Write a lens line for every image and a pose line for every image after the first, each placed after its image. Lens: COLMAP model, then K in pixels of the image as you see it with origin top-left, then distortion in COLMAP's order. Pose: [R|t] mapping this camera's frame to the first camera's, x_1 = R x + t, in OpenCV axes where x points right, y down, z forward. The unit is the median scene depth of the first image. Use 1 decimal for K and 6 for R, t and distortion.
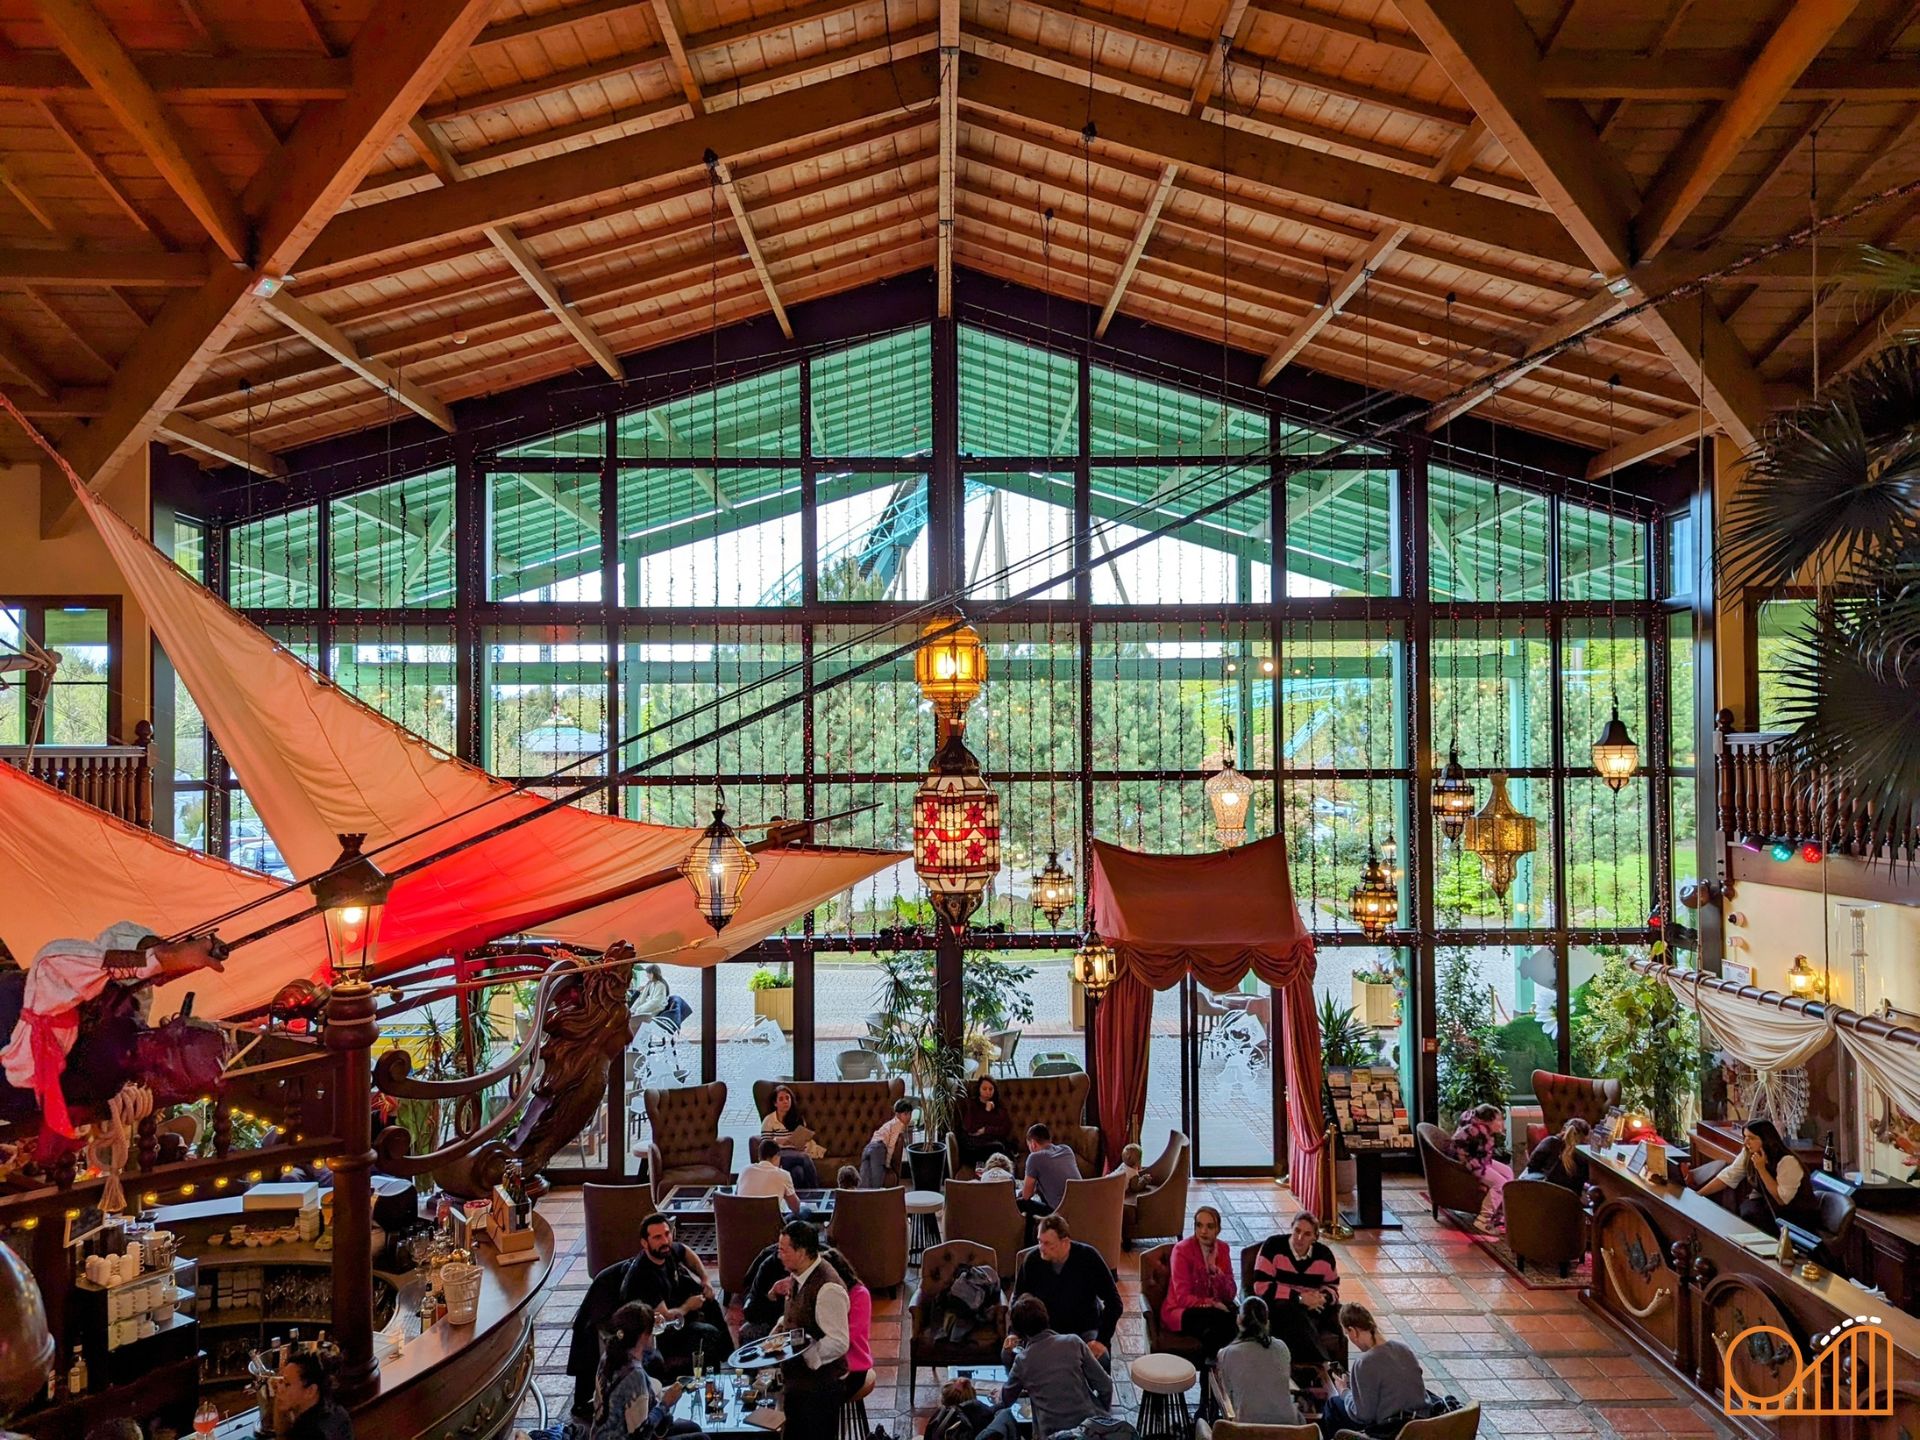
lens RADIAL K [[1358.0, 0, 960.6], [0, 1358.0, 722.4], [0, 0, 1]] dist [0.038000, -0.016170]
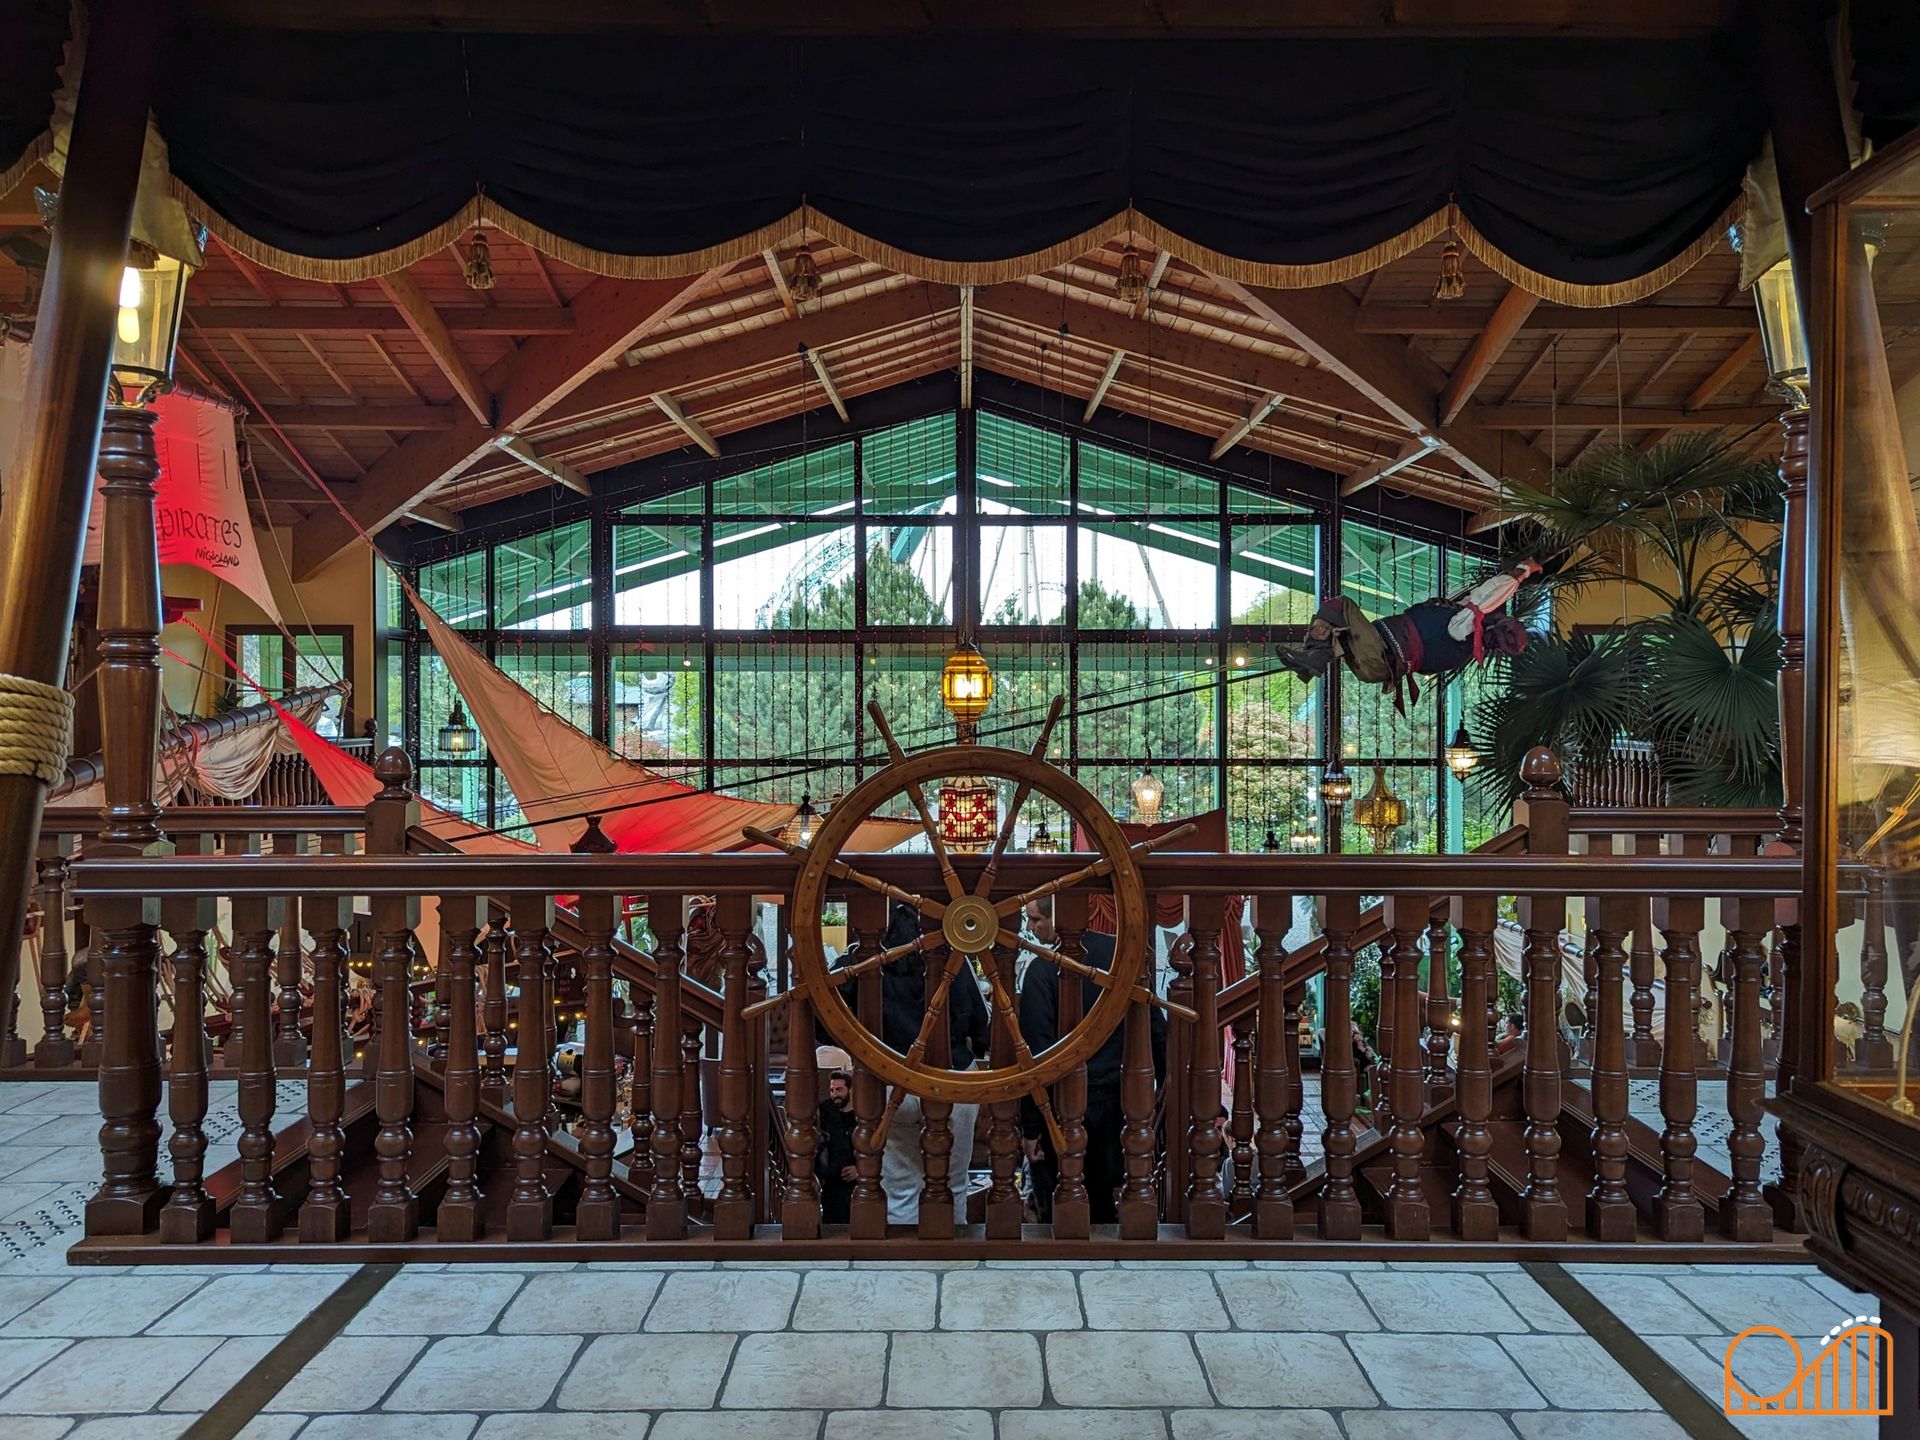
lens RADIAL K [[1358.0, 0, 960.0], [0, 1358.0, 711.4], [0, 0, 1]] dist [0.038000, -0.016170]
pose [[0.999738, 0.007657, -0.021568, 0.013131], [-0.007054, 0.999585, 0.027926, -0.047914], [0.021773, -0.027766, 0.999377, -0.317296]]
